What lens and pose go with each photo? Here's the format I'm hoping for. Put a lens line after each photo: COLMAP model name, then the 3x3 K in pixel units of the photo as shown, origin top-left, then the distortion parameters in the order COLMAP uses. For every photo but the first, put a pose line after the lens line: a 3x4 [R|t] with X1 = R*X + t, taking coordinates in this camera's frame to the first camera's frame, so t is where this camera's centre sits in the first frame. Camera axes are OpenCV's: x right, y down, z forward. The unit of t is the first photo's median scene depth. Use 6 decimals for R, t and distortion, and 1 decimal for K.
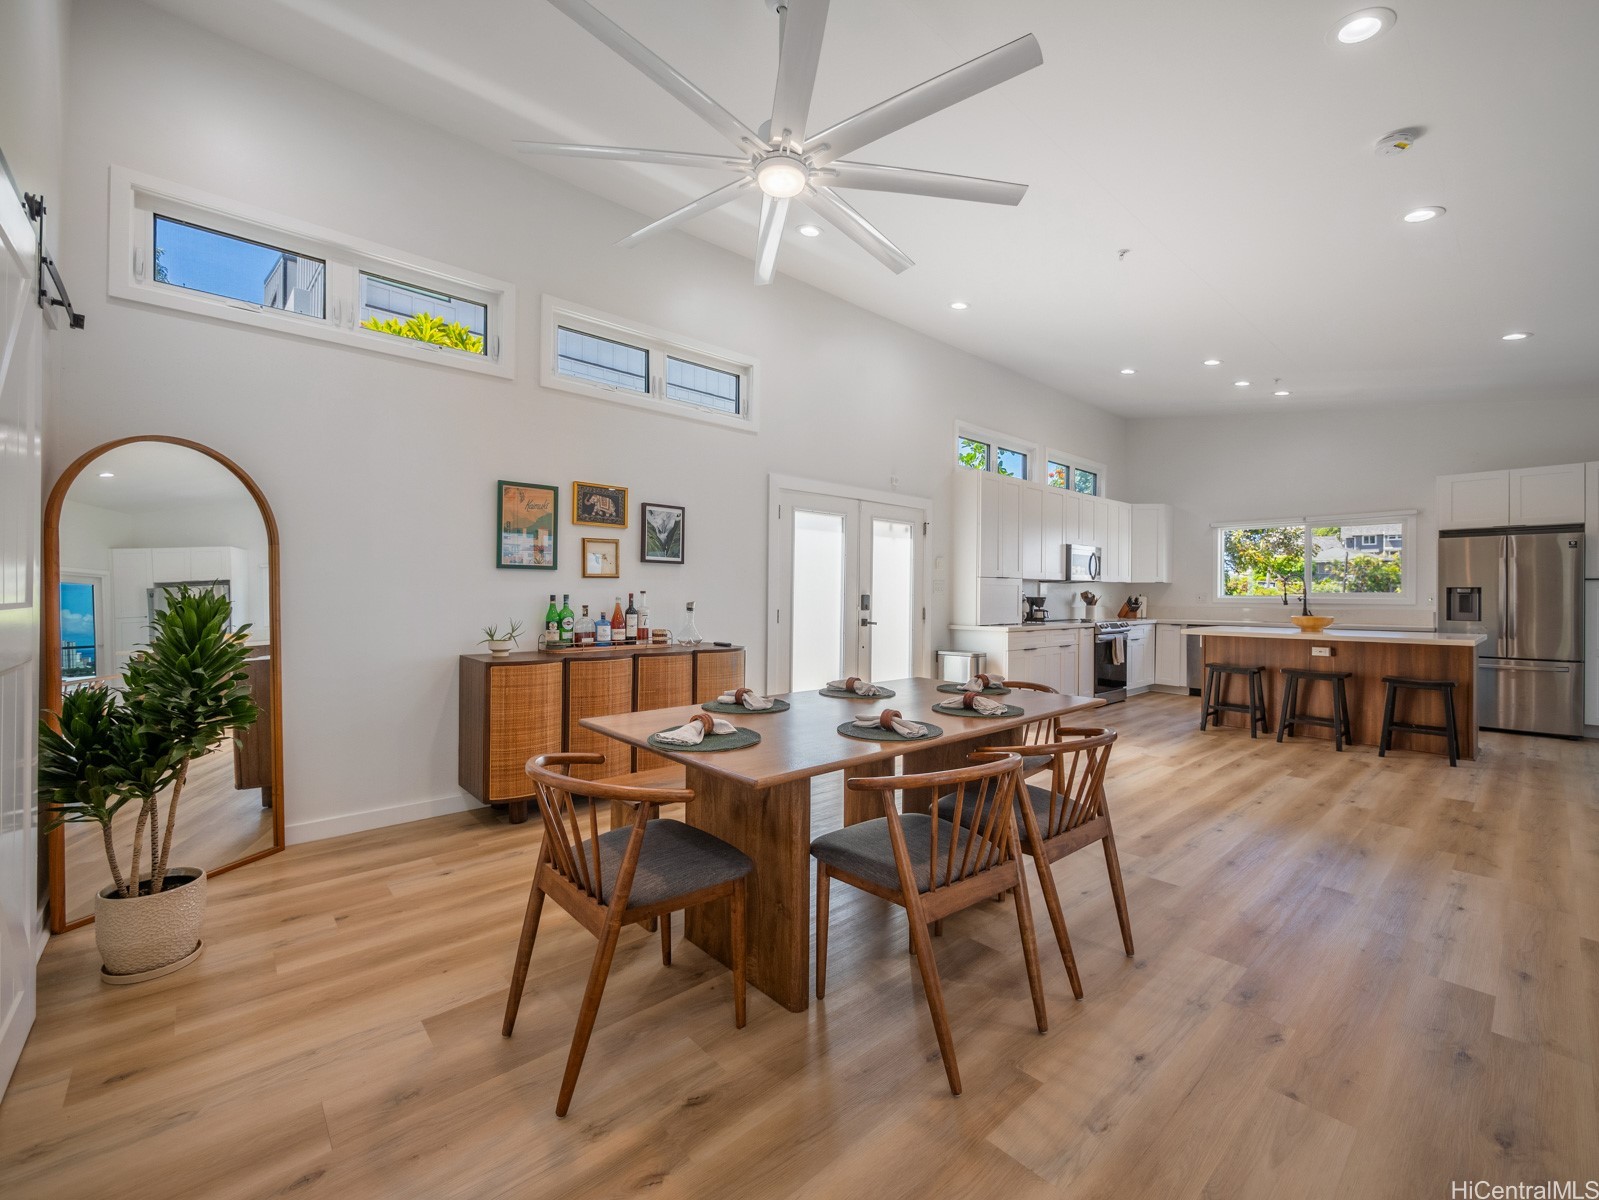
lens RADIAL K [[669.1, 0, 798.2], [0, 669.1, 594.5], [0, 0, 1]] dist [-0.010892, 0.001927]
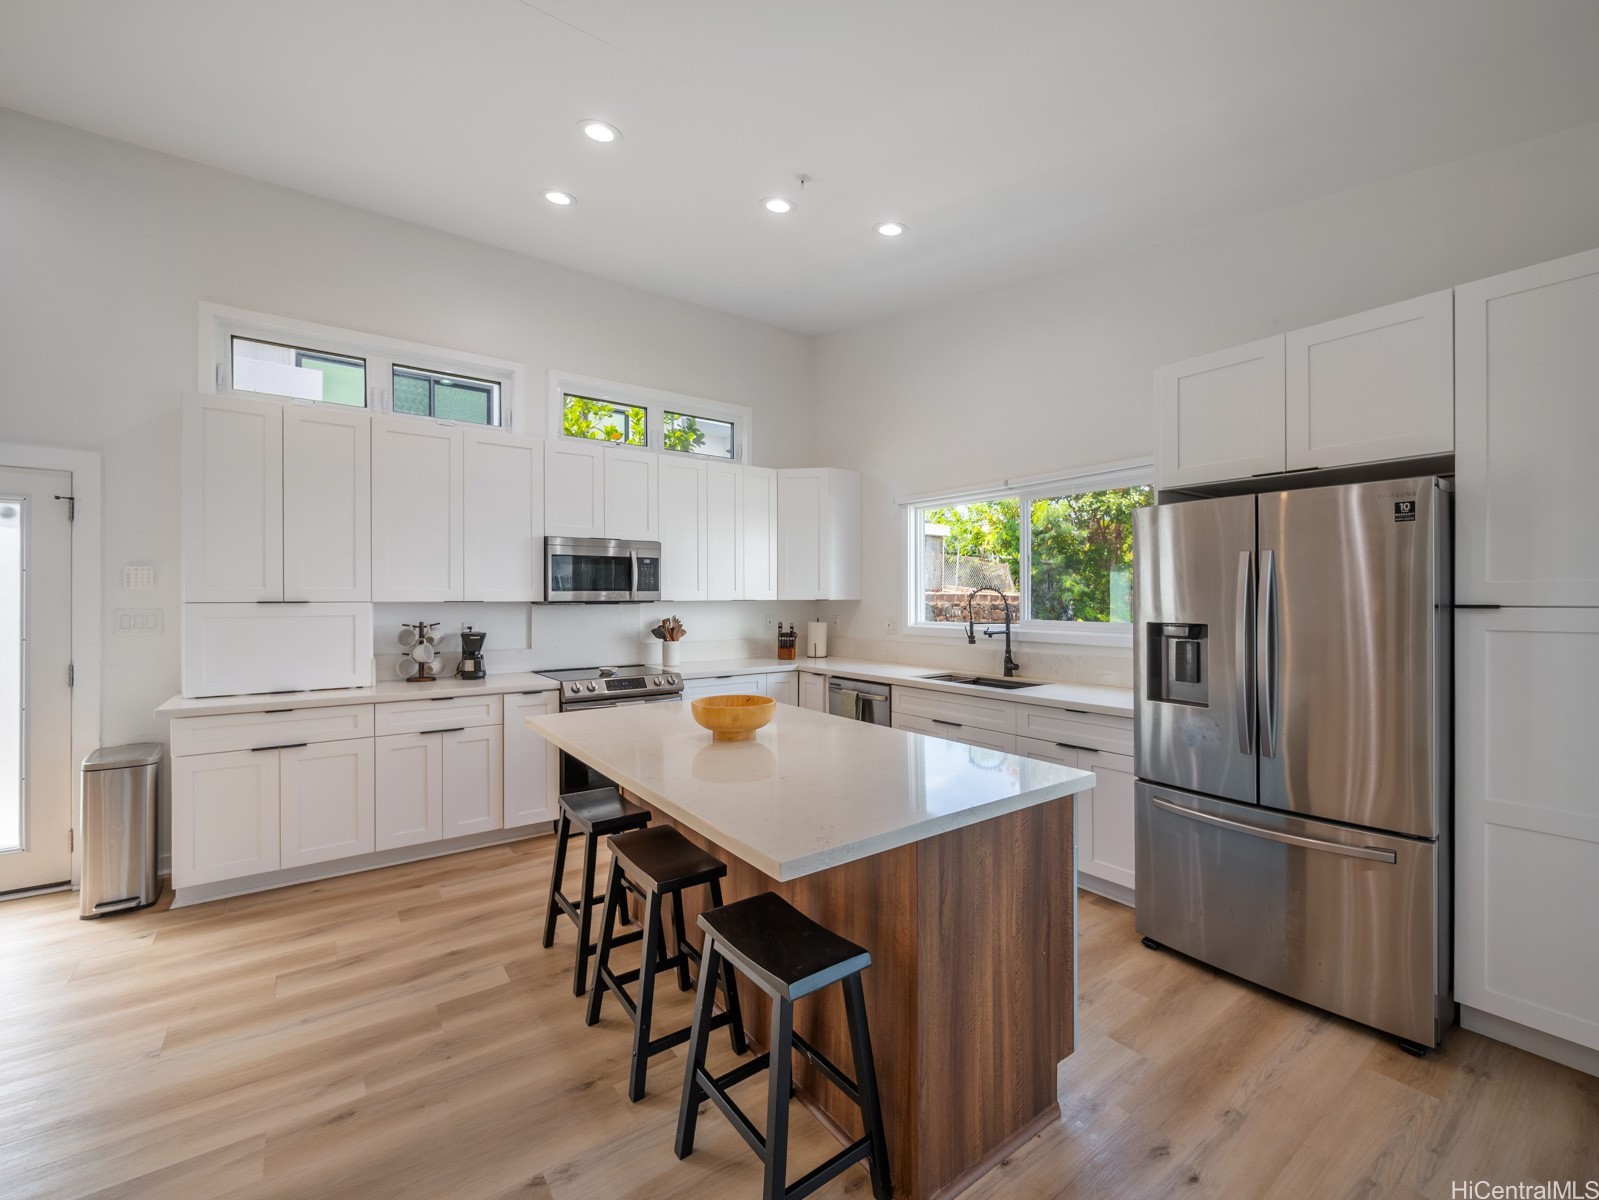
lens RADIAL K [[669.1, 0, 799.2], [0, 669.1, 599.1], [0, 0, 1]] dist [-0.010892, 0.001927]
pose [[0.995666, -0.005876, -0.092815, 0.875942], [0.006154, 0.999977, 0.002703, -0.030886], [0.092797, -0.003263, 0.995680, 0.610599]]
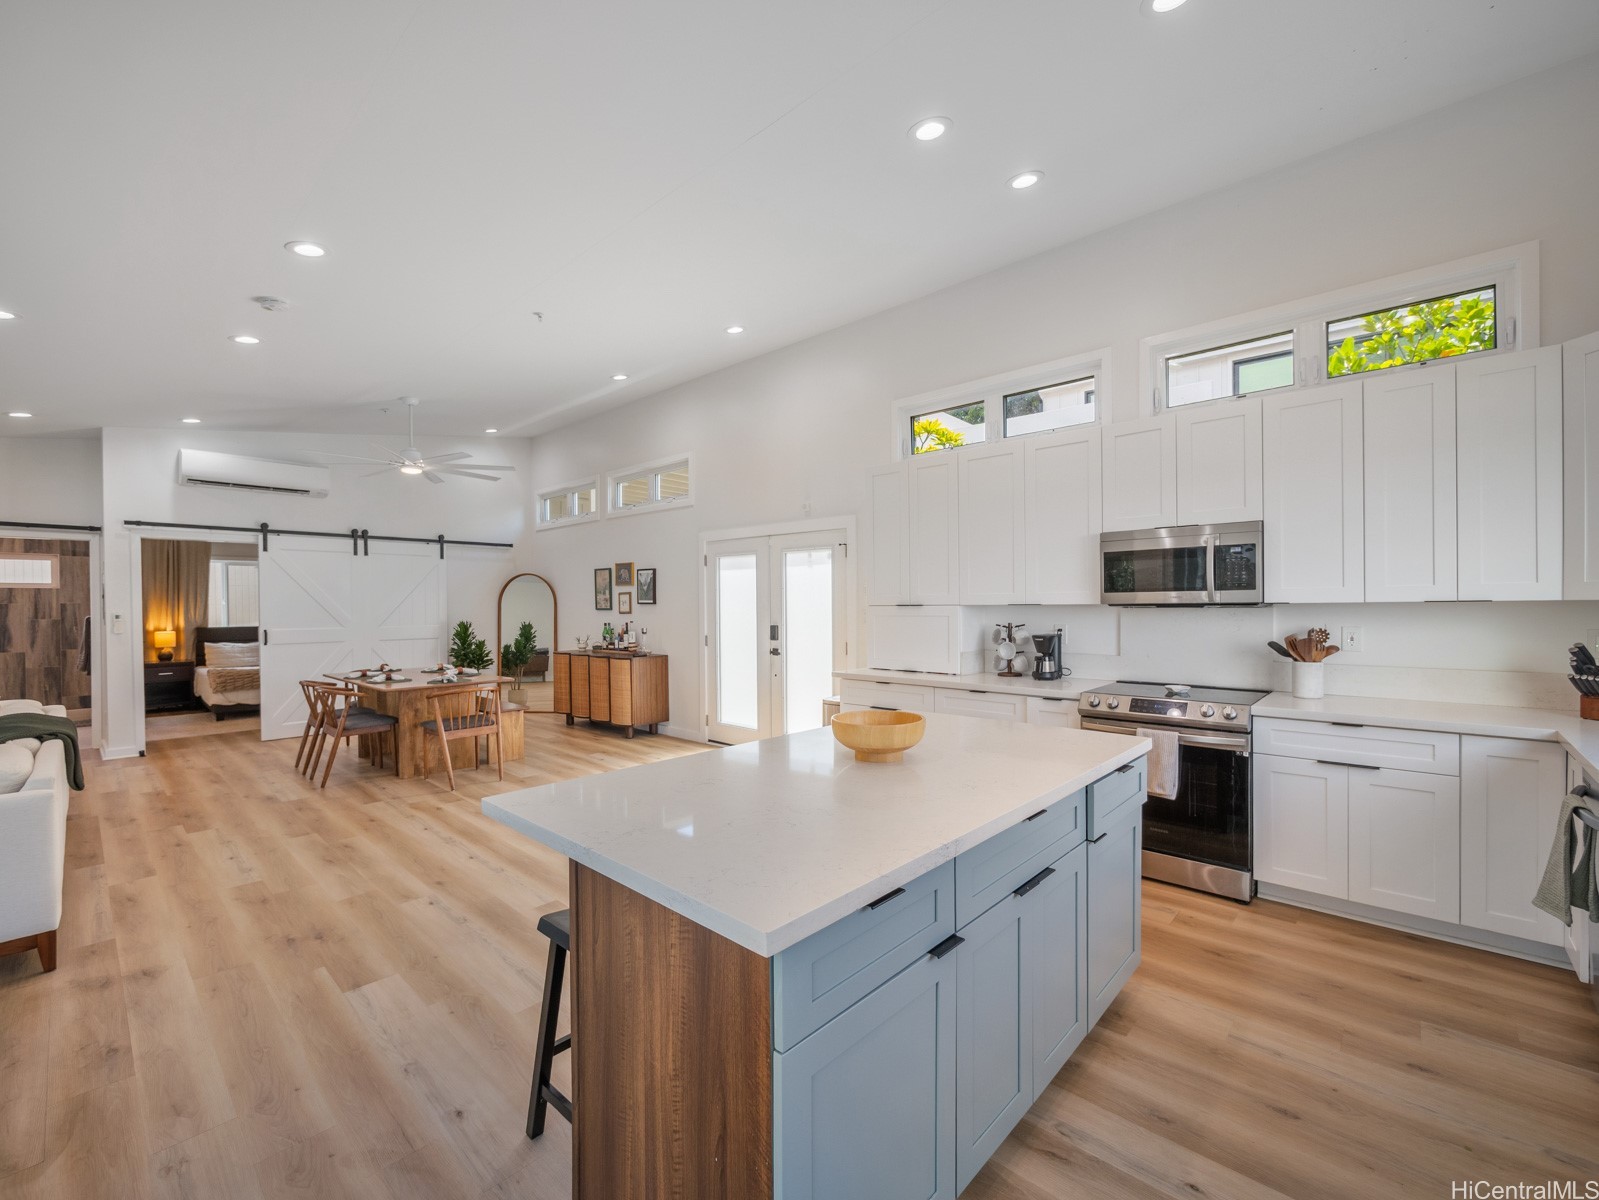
lens RADIAL K [[669.1, 0, 799.1], [0, 669.1, 612.3], [0, 0, 1]] dist [-0.010892, 0.001927]
pose [[0.107024, 0.005844, -0.994239, 1.162759], [0.008967, 0.999936, 0.006843, -0.027166], [0.994216, -0.009647, 0.106964, 0.941900]]
